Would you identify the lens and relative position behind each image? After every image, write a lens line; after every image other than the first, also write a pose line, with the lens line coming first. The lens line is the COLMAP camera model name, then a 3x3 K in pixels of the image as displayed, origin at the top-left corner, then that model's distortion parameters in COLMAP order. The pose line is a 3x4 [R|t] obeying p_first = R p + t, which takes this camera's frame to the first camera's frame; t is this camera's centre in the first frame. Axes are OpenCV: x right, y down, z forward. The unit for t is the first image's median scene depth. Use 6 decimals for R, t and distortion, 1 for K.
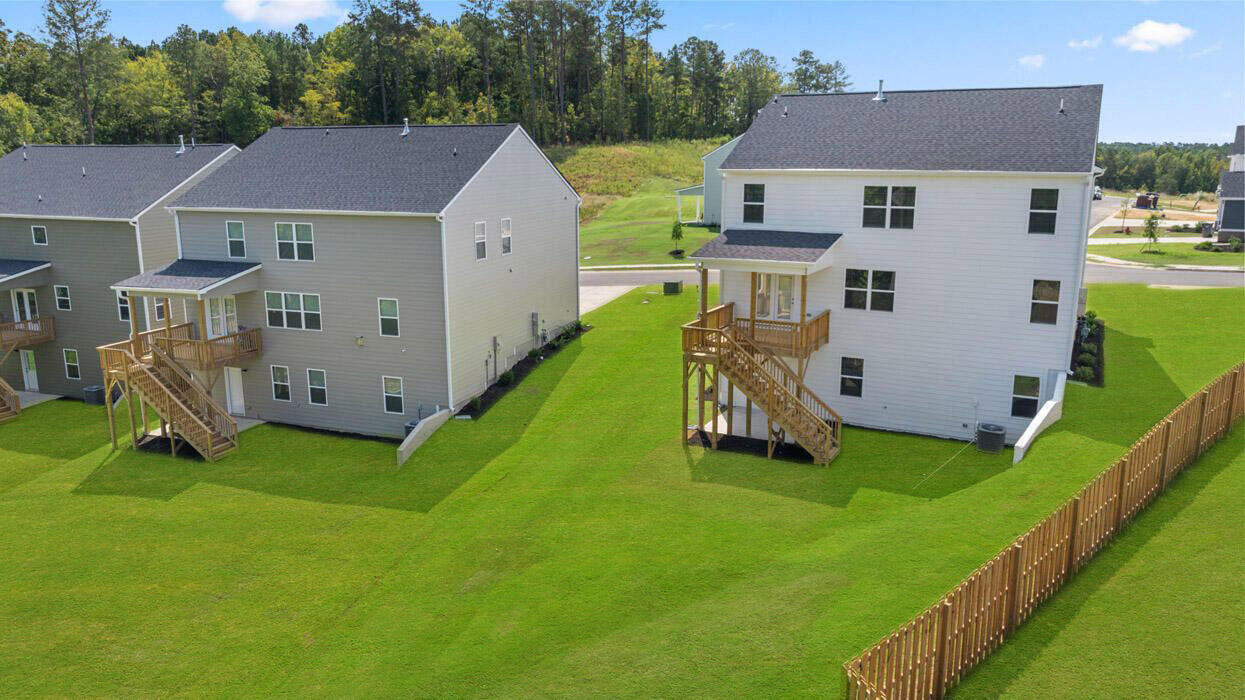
lens RADIAL K [[891.6, 0, 622.0], [0, 891.6, 349.4], [0, 0, 1]] dist [-0.001986, 0.009366]
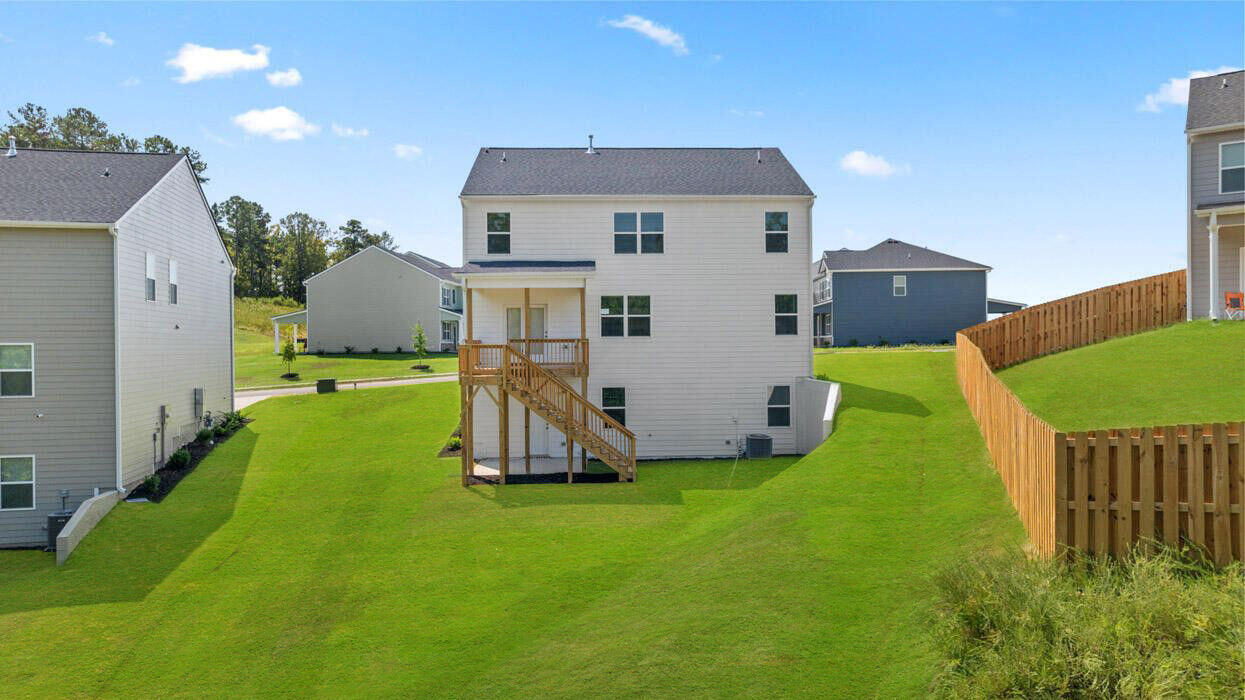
lens RADIAL K [[891.6, 0, 621.9], [0, 891.6, 348.6], [0, 0, 1]] dist [-0.001986, 0.009366]
pose [[0.866342, -0.008162, 0.499384, -0.216597], [0.113407, 0.976965, -0.180772, 0.144141], [-0.486405, 0.213244, 0.847312, 0.166728]]
